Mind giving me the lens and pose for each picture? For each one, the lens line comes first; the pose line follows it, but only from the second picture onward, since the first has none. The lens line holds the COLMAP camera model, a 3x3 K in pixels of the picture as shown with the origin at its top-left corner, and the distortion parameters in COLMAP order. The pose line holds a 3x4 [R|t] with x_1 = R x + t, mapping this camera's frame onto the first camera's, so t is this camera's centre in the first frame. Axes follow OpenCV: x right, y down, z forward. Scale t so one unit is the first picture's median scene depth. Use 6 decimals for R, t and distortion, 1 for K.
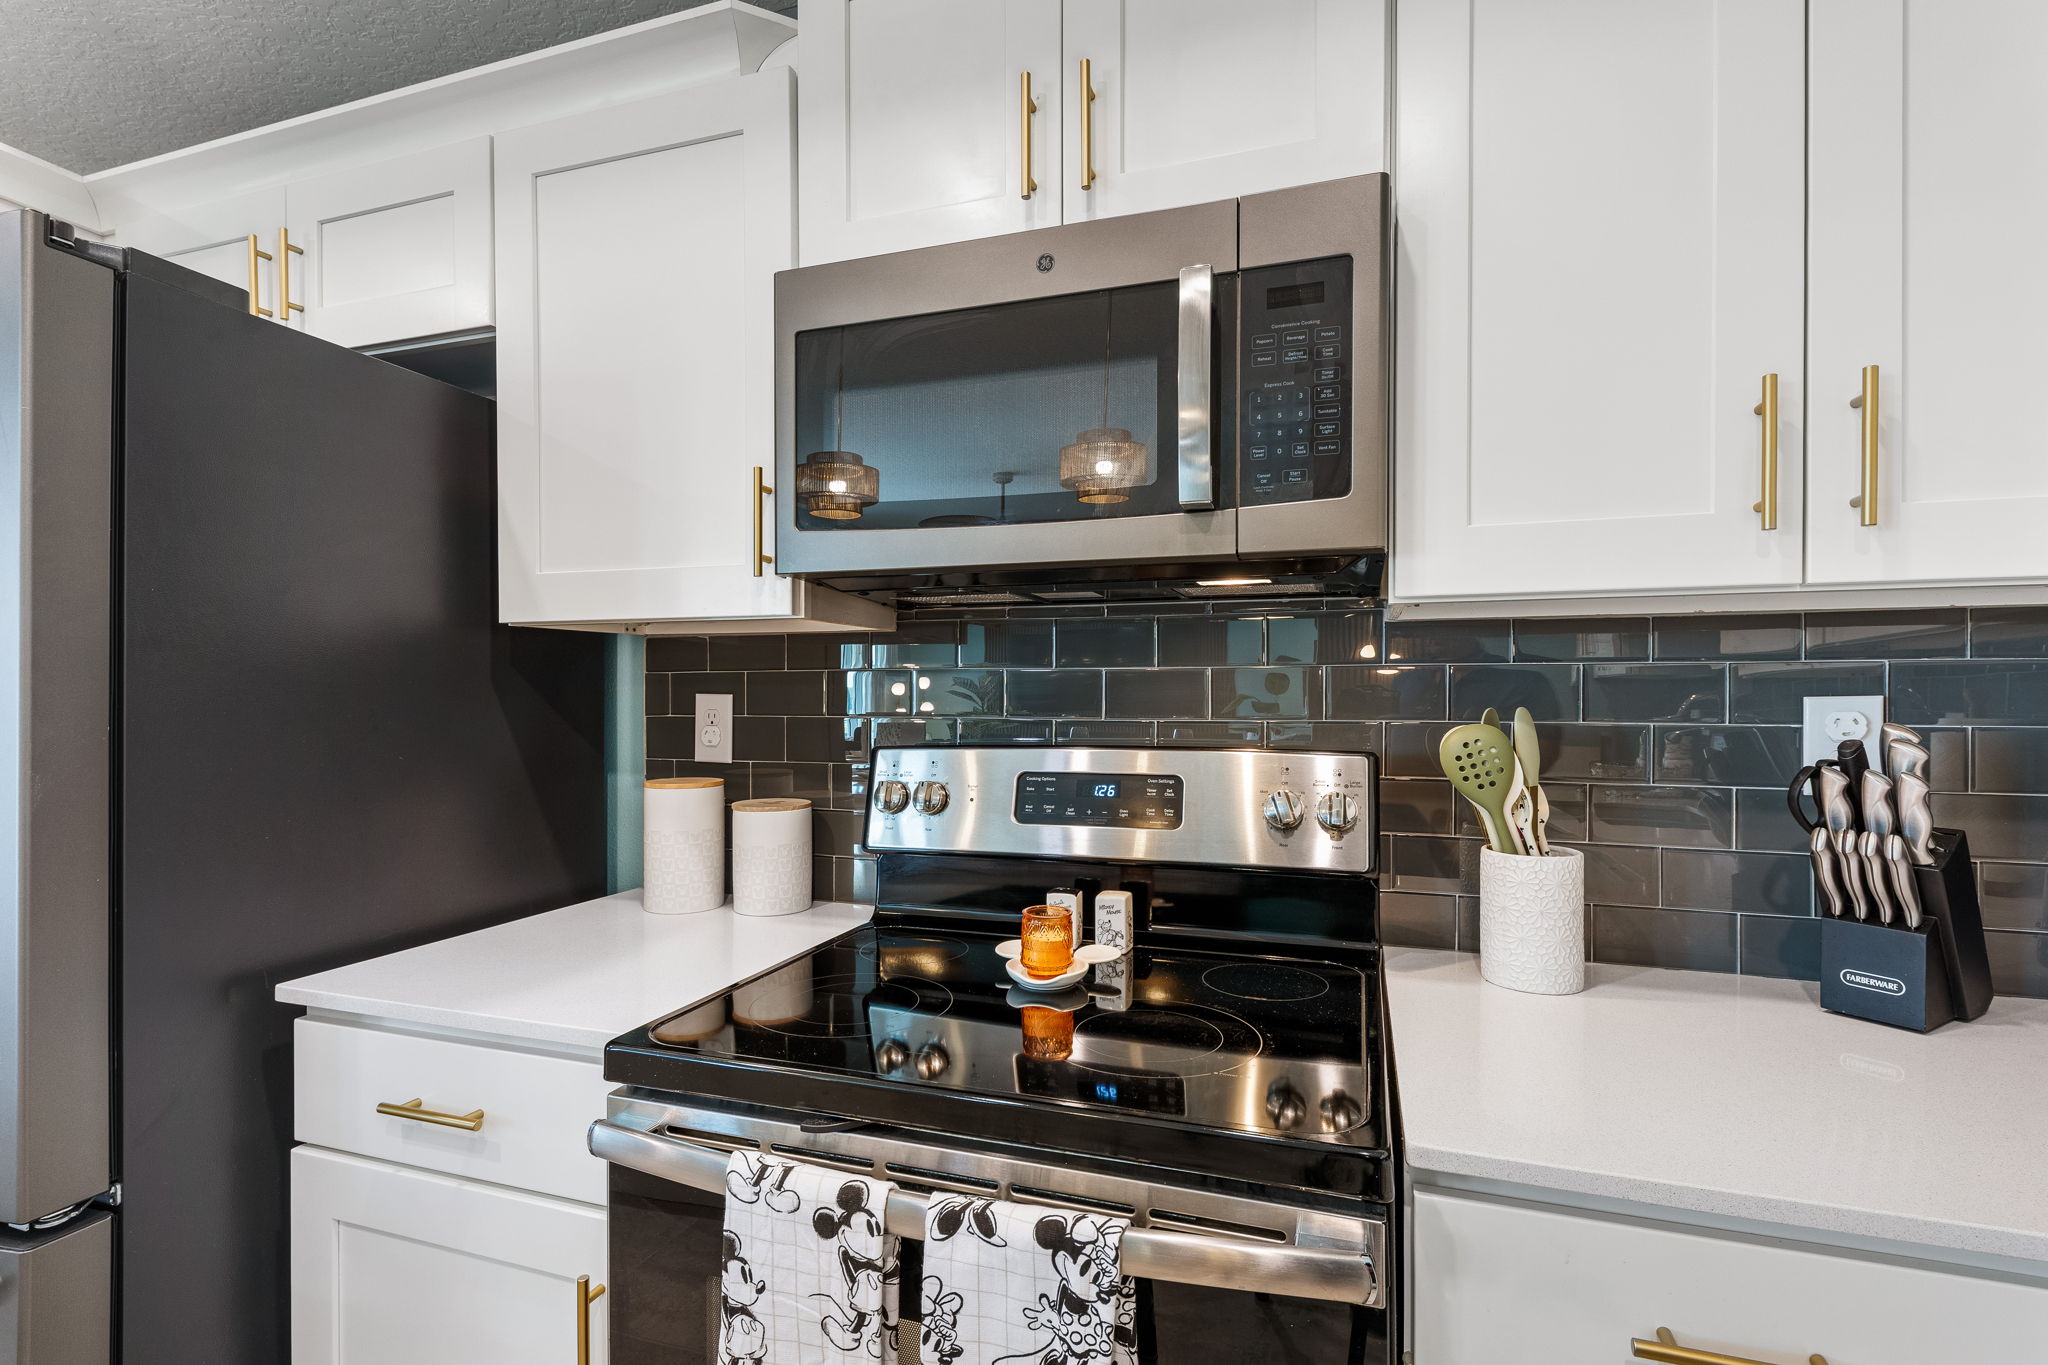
lens RADIAL K [[940.1, 0, 1024.0], [0, 940.1, 682.5], [0, 0, 1]] dist [0.000178, 0.000015]
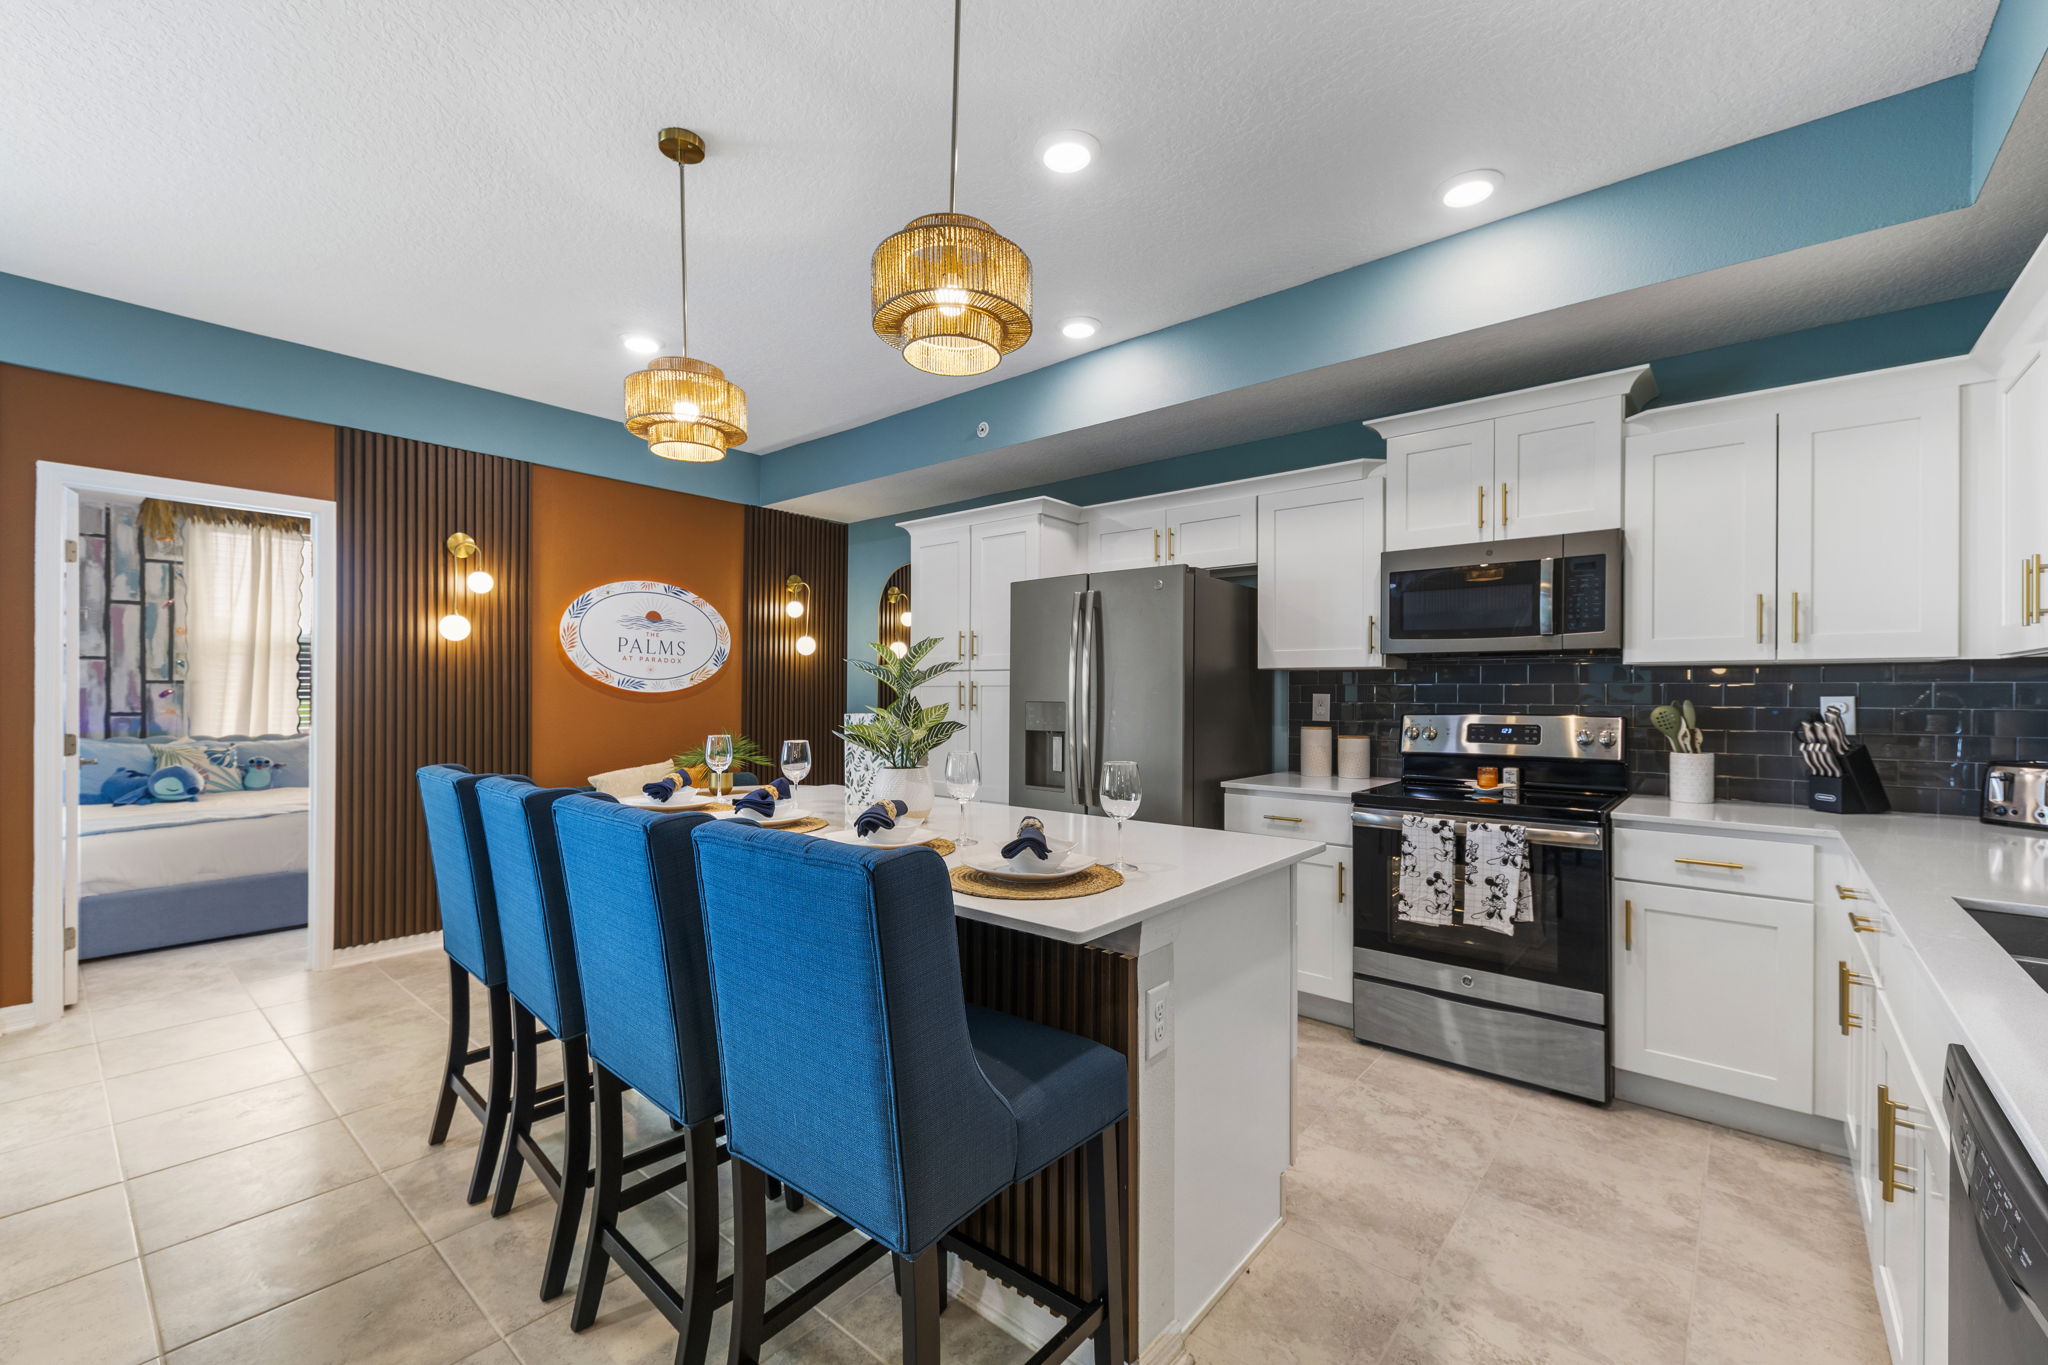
lens RADIAL K [[843.9, 0, 1008.0], [0, 843.9, 689.6], [0, 0, 1]] dist [0.000668, 0.000046]
pose [[0.926399, 0.001644, -0.376539, -0.370572], [0.002293, 0.999947, 0.010009, -0.032443], [0.376535, -0.010136, 0.926347, -2.009642]]
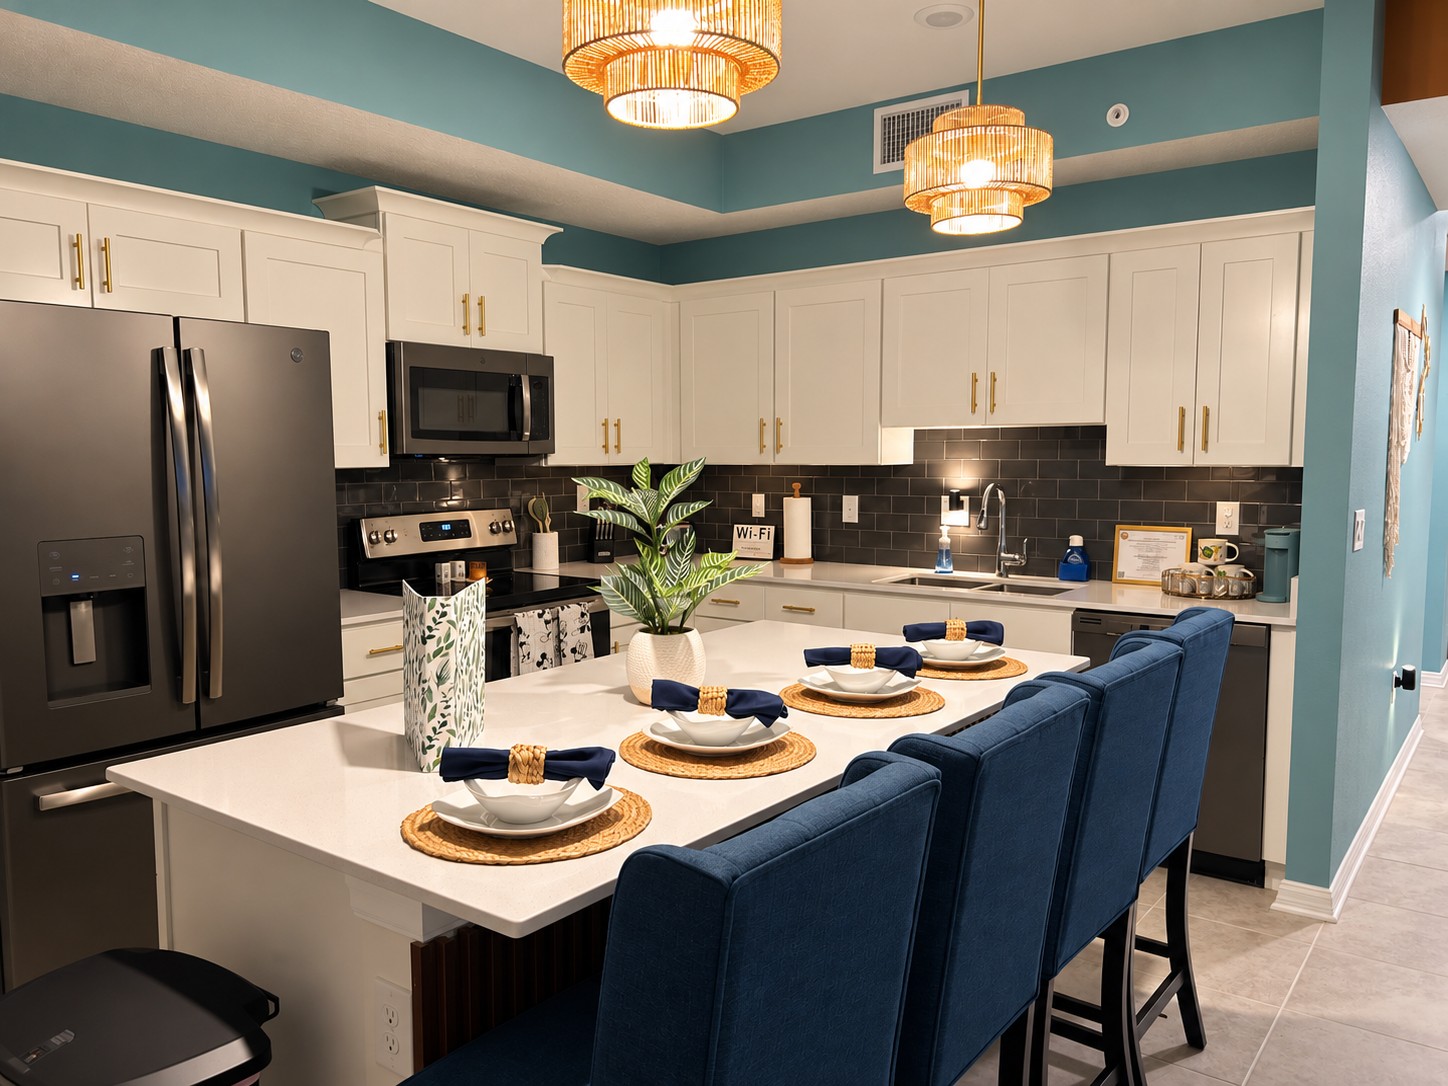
lens RADIAL K [[1078.8, 0, 724.6], [0, 1078.8, 571.1], [0, 0, 1]] dist [0.003899, 0.000730]
pose [[0.308593, -0.105208, 0.945358, -3.163421], [0.018708, 0.994343, 0.104553, -0.086980], [-0.951010, -0.014578, 0.308815, -0.911128]]
